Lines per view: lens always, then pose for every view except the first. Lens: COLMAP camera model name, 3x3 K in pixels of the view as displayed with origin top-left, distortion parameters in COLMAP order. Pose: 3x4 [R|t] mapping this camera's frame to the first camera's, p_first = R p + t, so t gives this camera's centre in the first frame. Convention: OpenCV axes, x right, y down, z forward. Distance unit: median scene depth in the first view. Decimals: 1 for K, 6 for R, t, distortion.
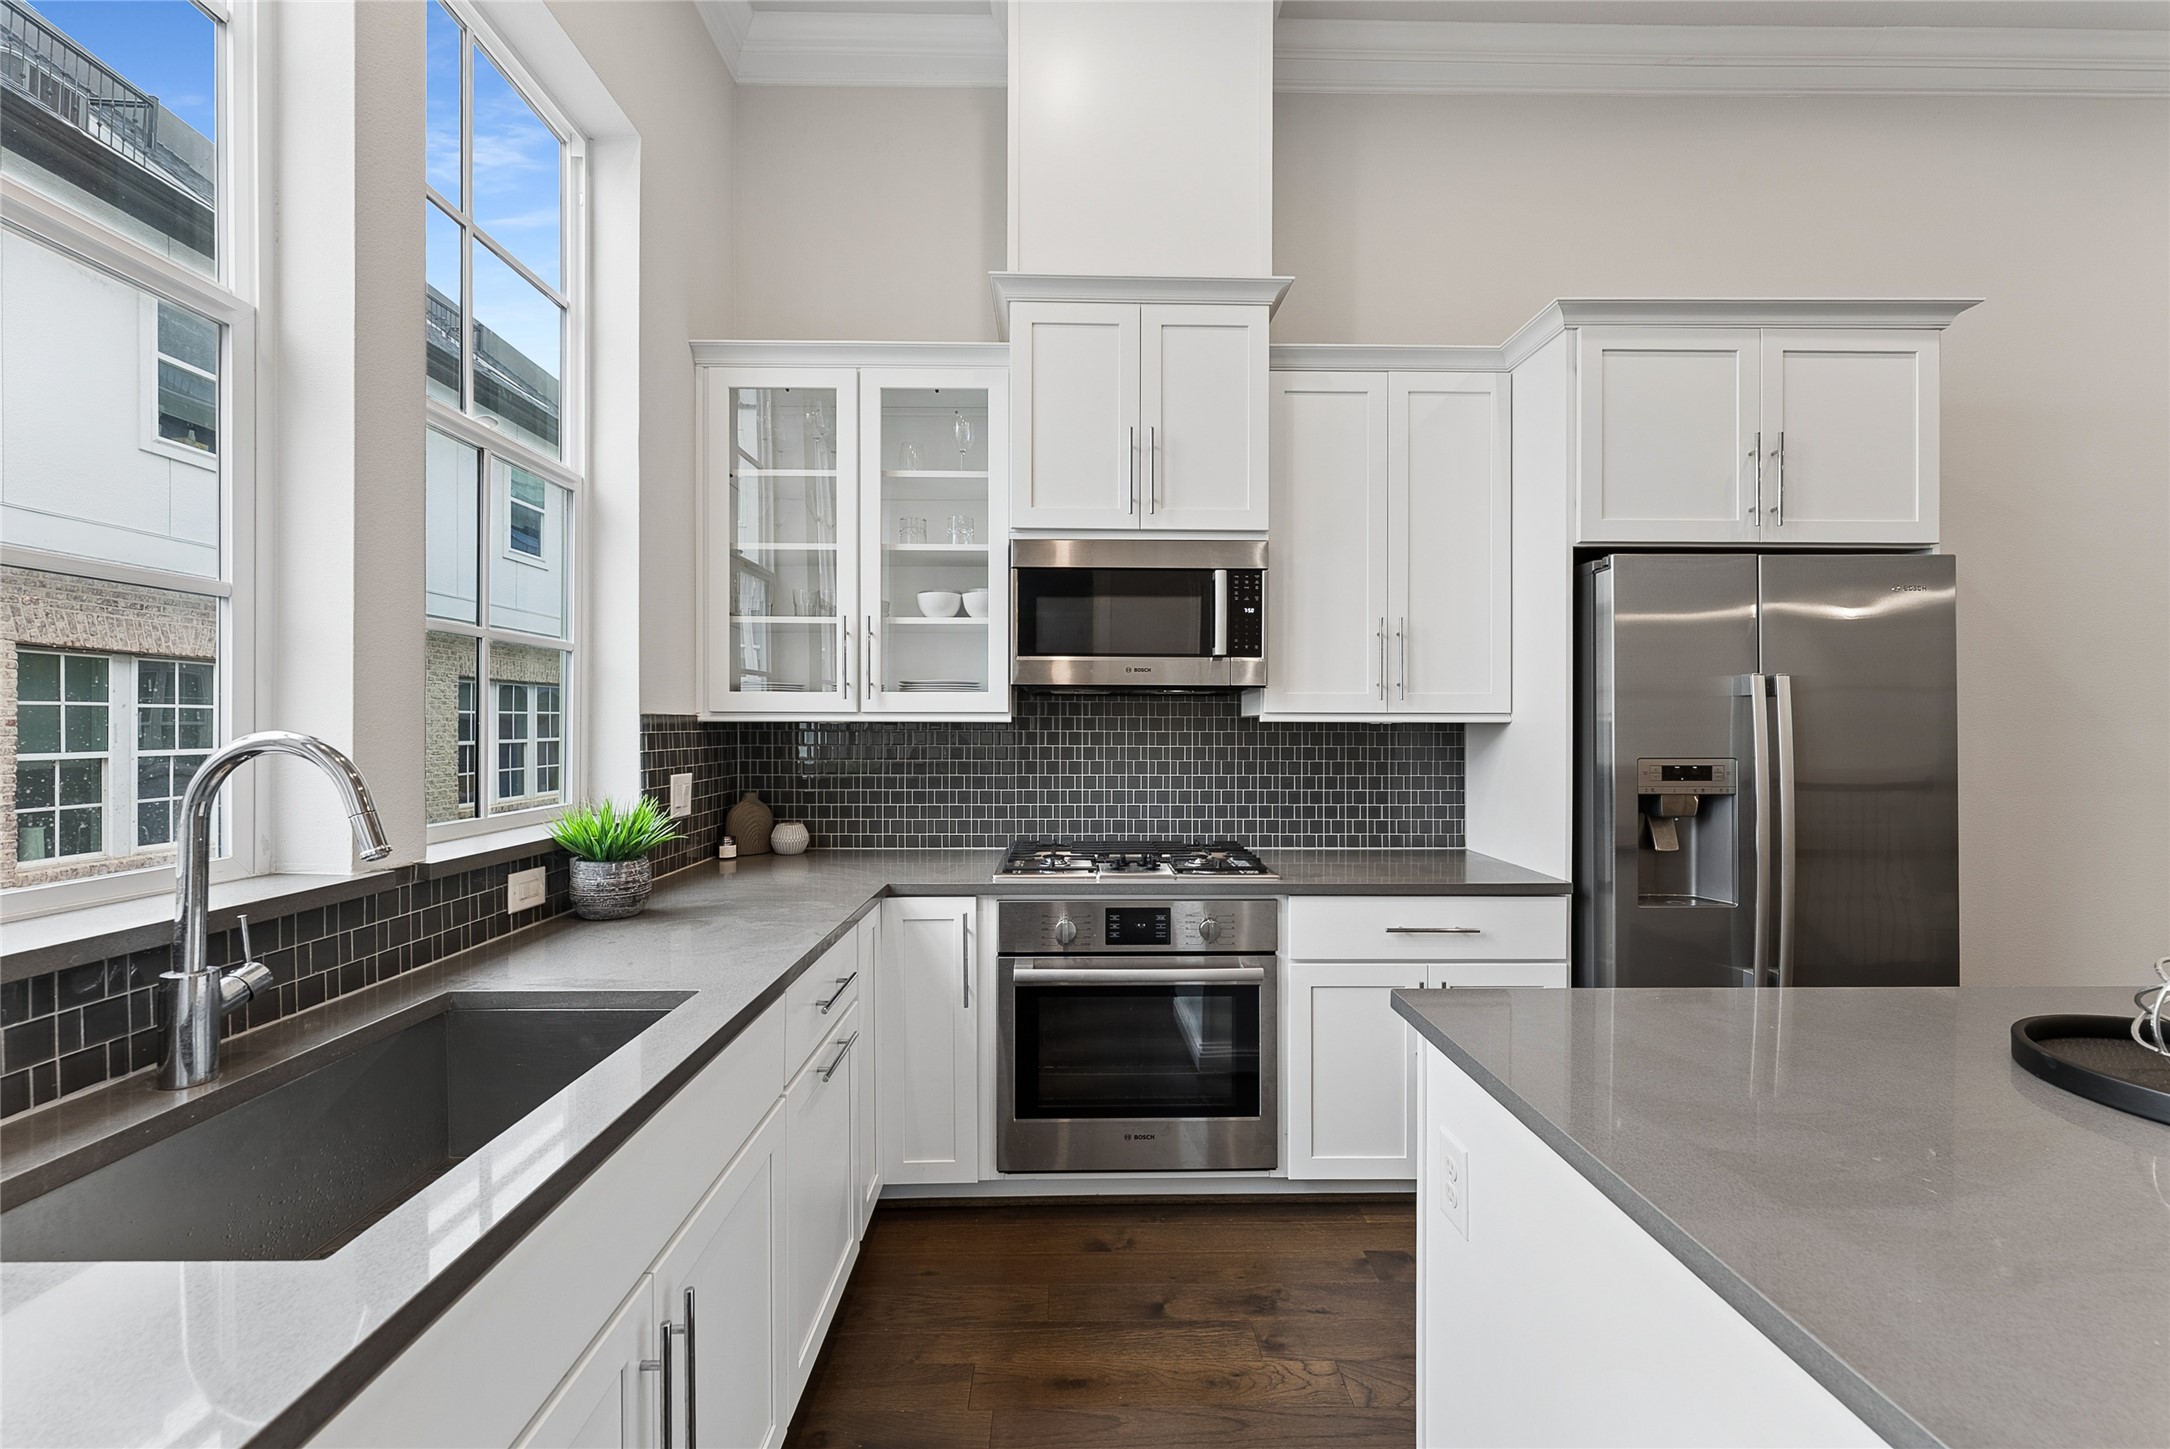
lens RADIAL K [[880.1, 0, 1076.6], [0, 880.1, 726.2], [0, 0, 1]] dist [0.000995, -0.000487]
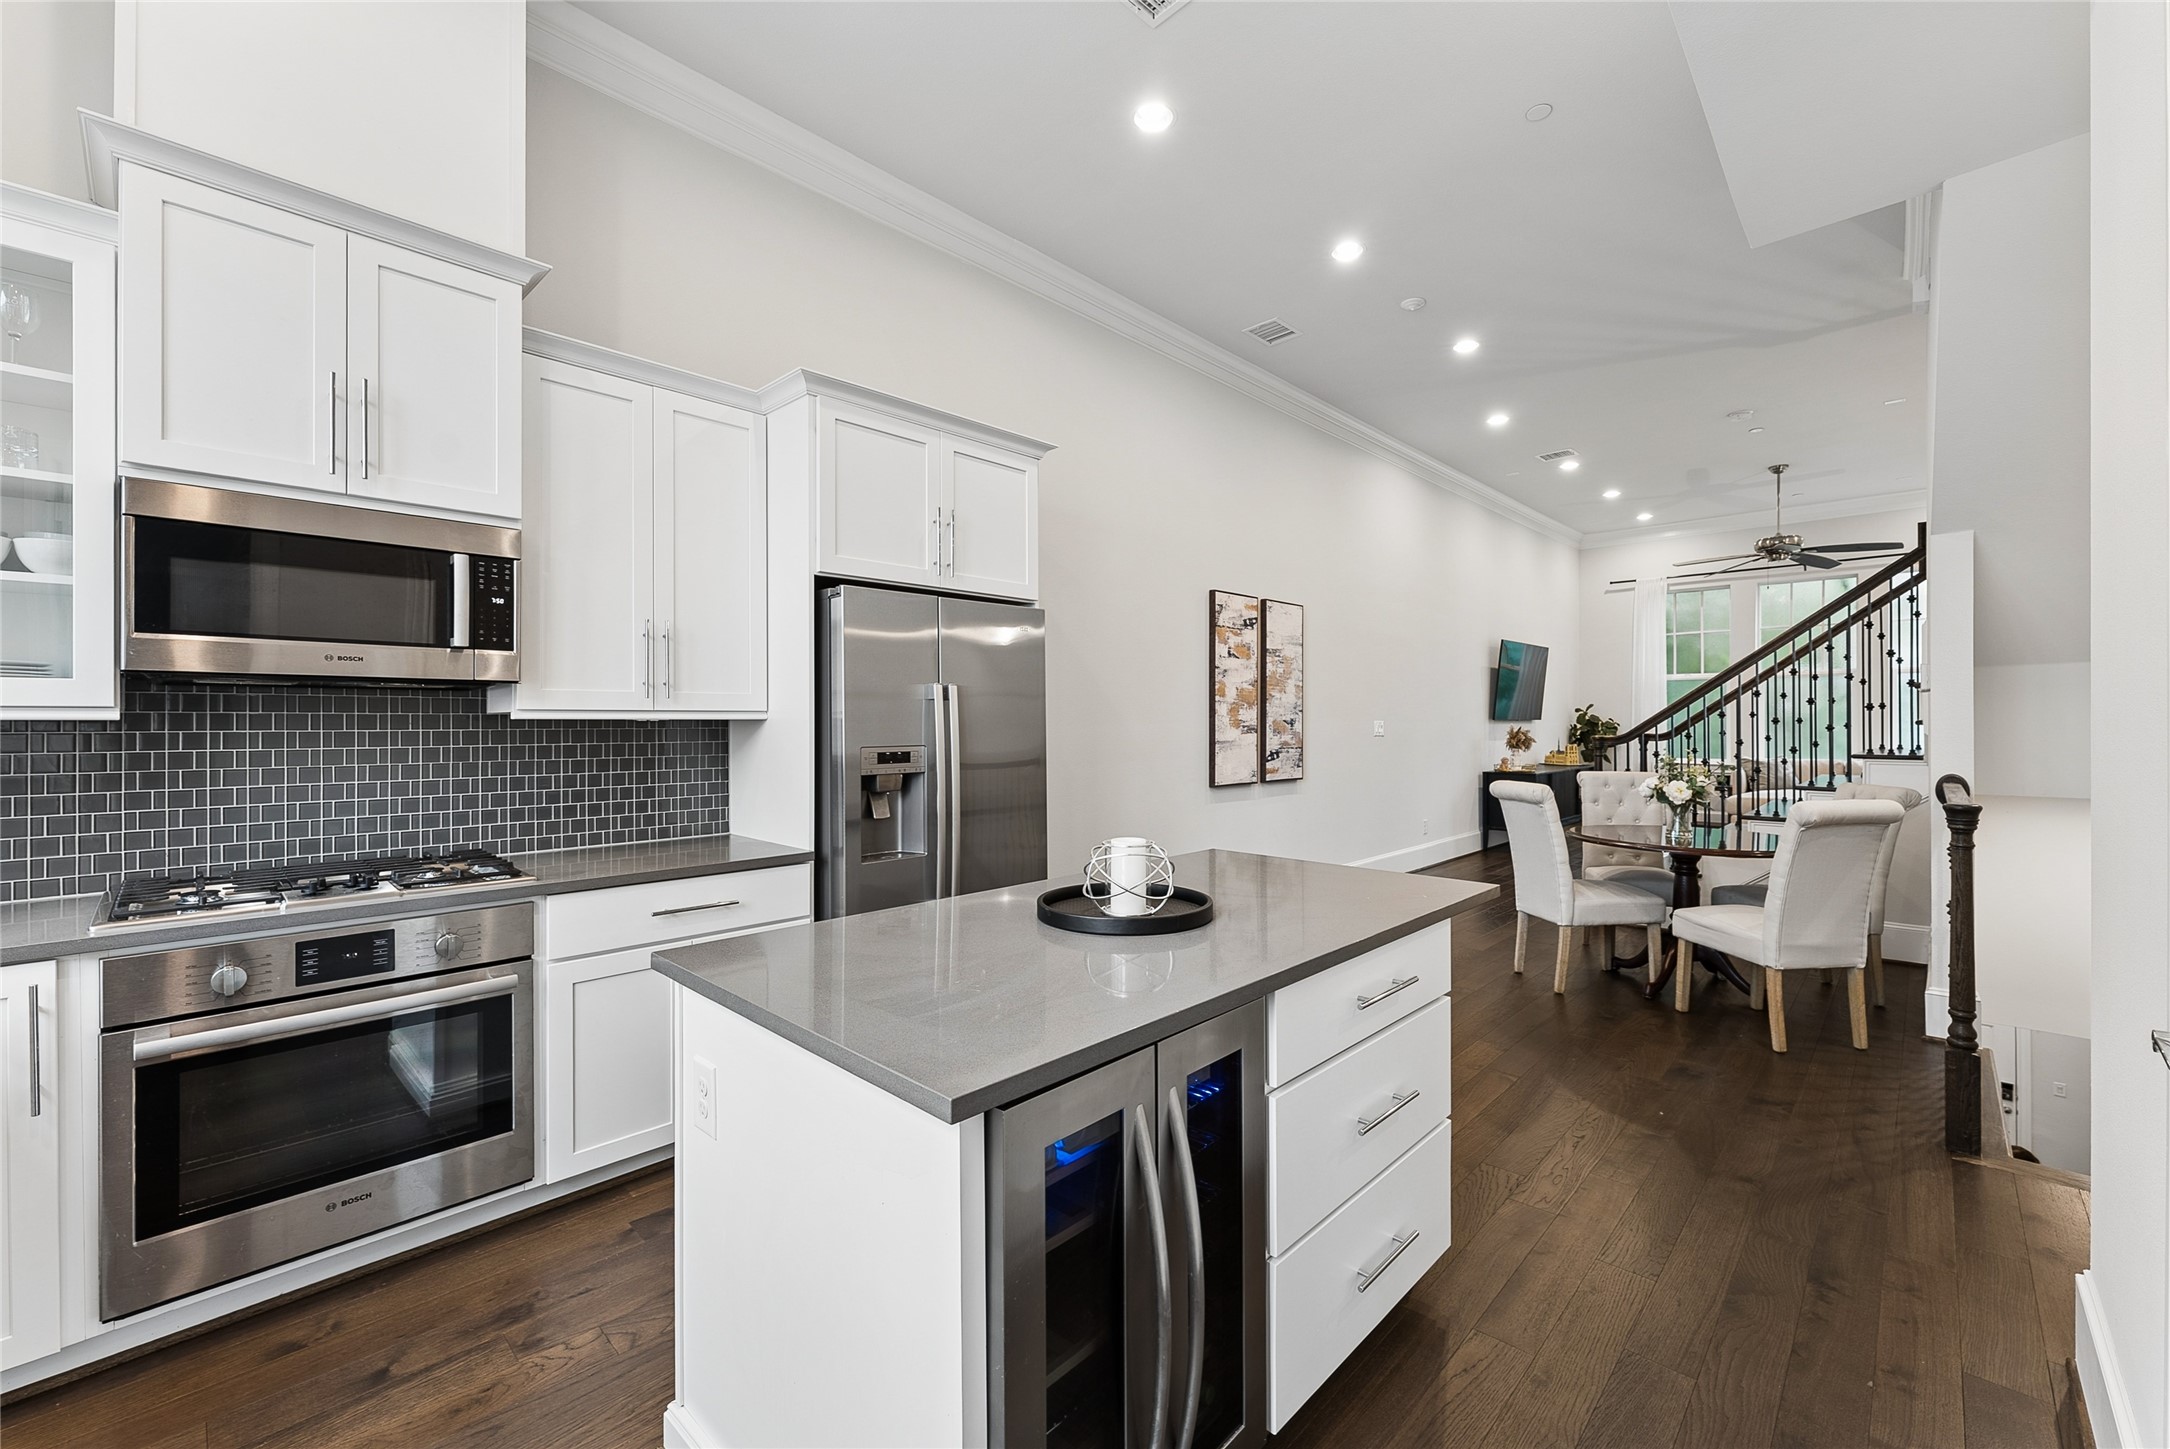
lens RADIAL K [[880.1, 0, 1094.6], [0, 880.1, 717.1], [0, 0, 1]] dist [0.000995, -0.000487]
pose [[0.698681, 0.000303, 0.715433, -0.033846], [0.004697, 0.999976, -0.005011, 0.000640], [-0.715418, 0.006861, 0.698663, -0.122654]]
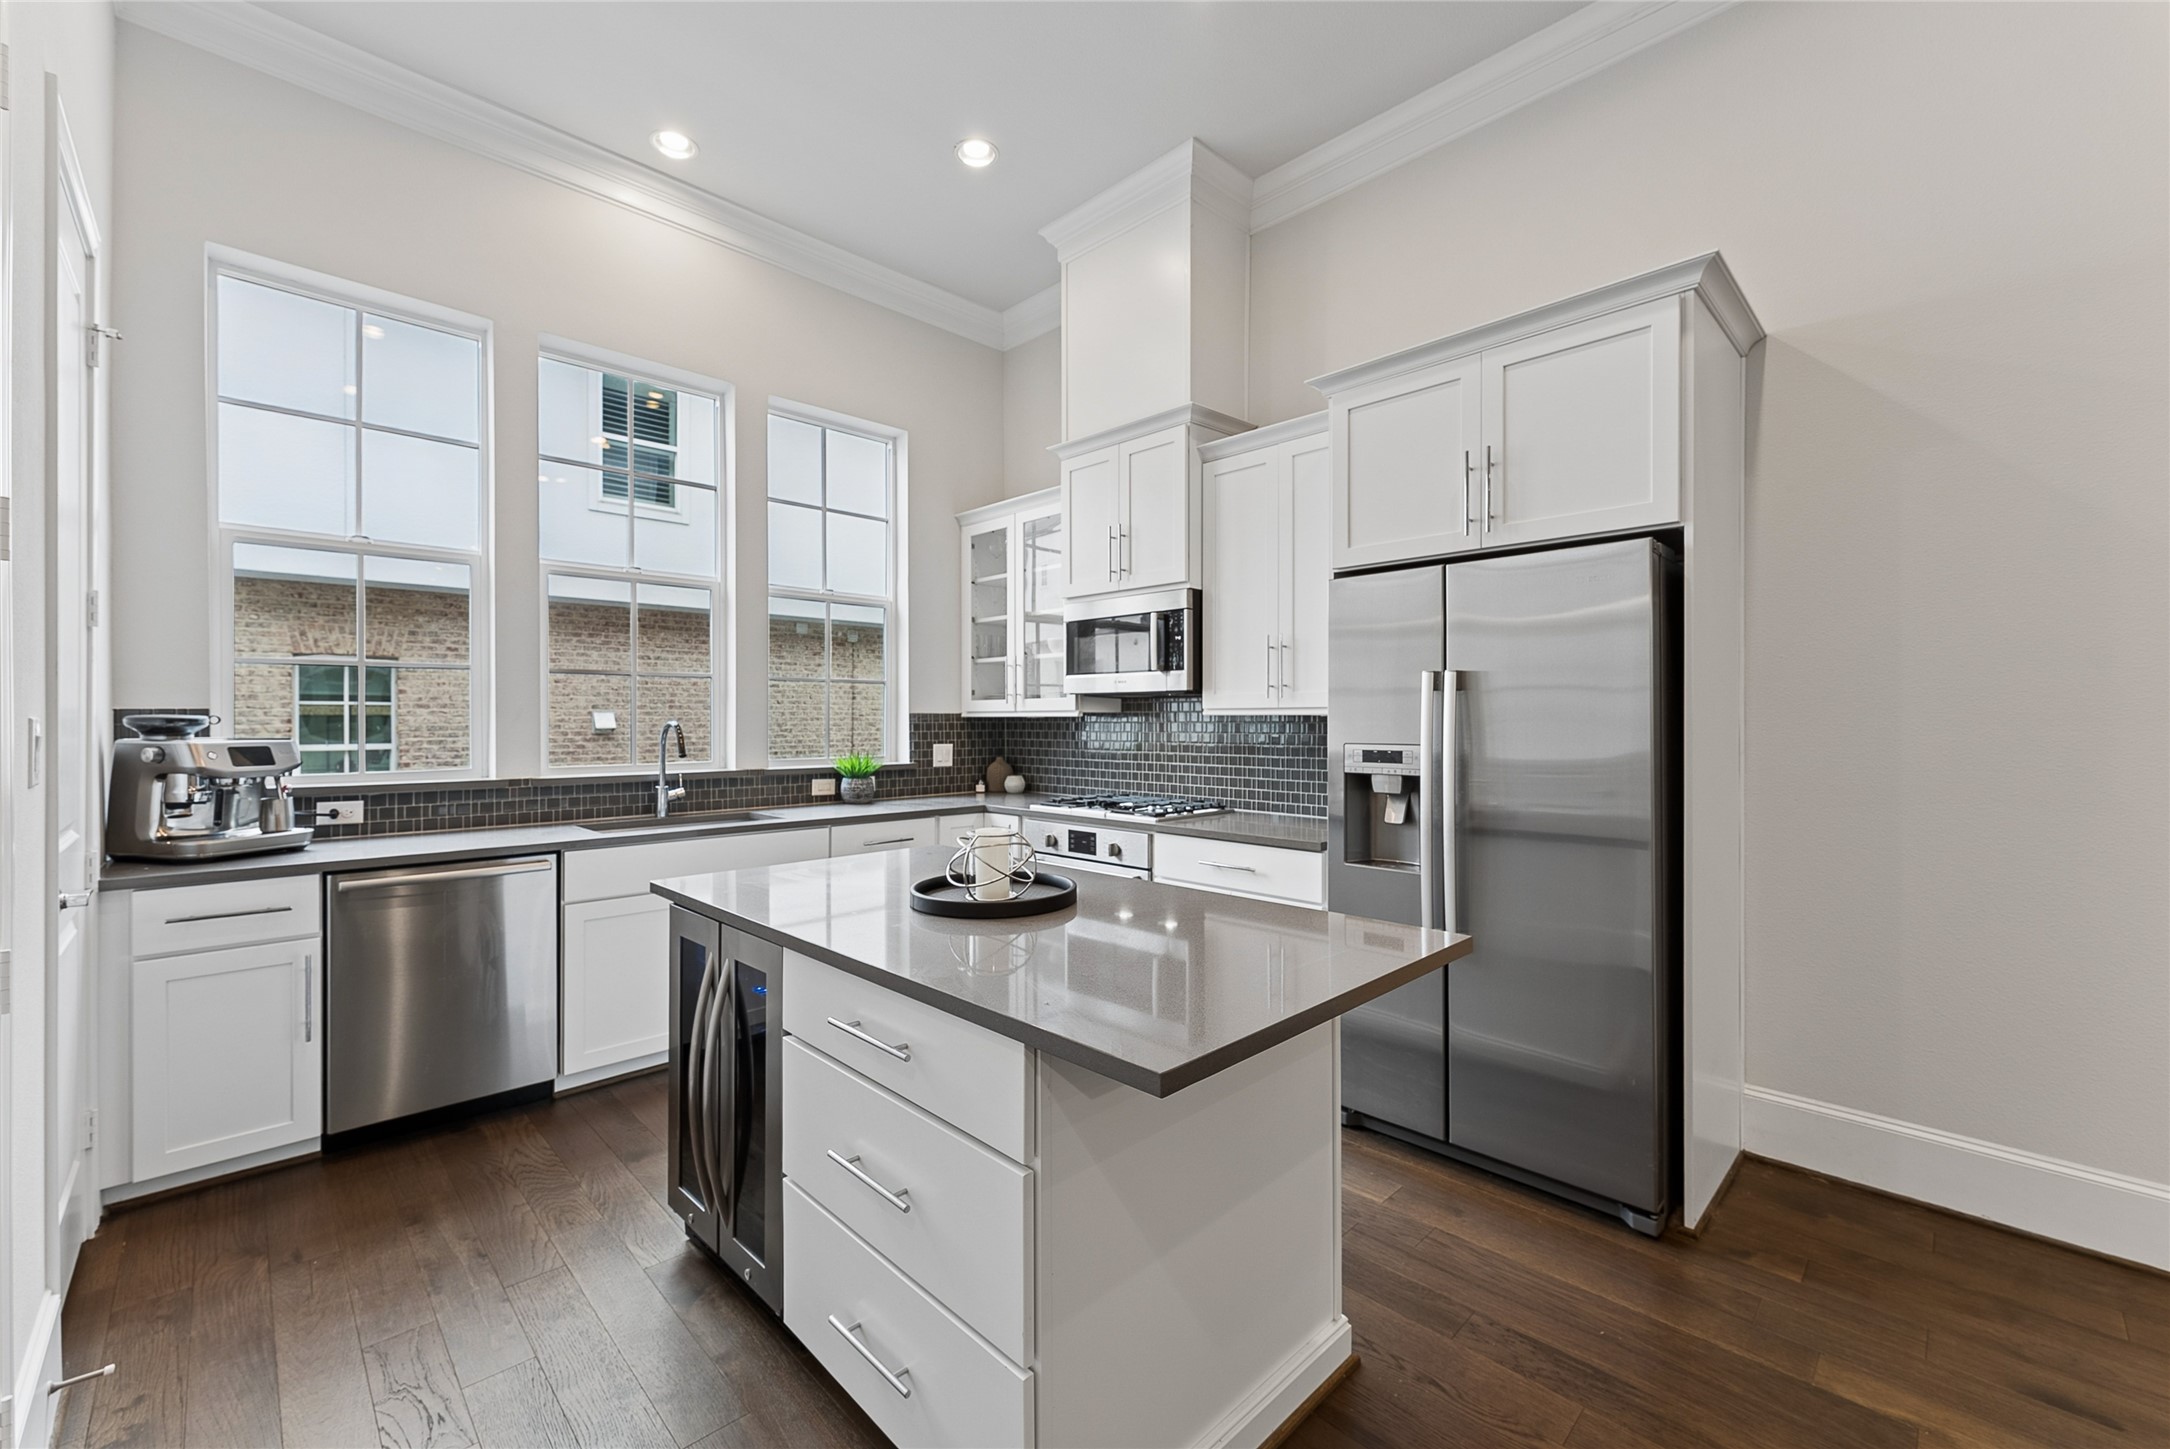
lens RADIAL K [[880.1, 0, 1099.0], [0, 880.1, 716.7], [0, 0, 1]] dist [0.000995, -0.000487]
pose [[0.692591, -0.005097, -0.721313, 1.217885], [0.003805, 0.999987, -0.003413, 0.001858], [0.721321, -0.000381, 0.692601, -0.094925]]
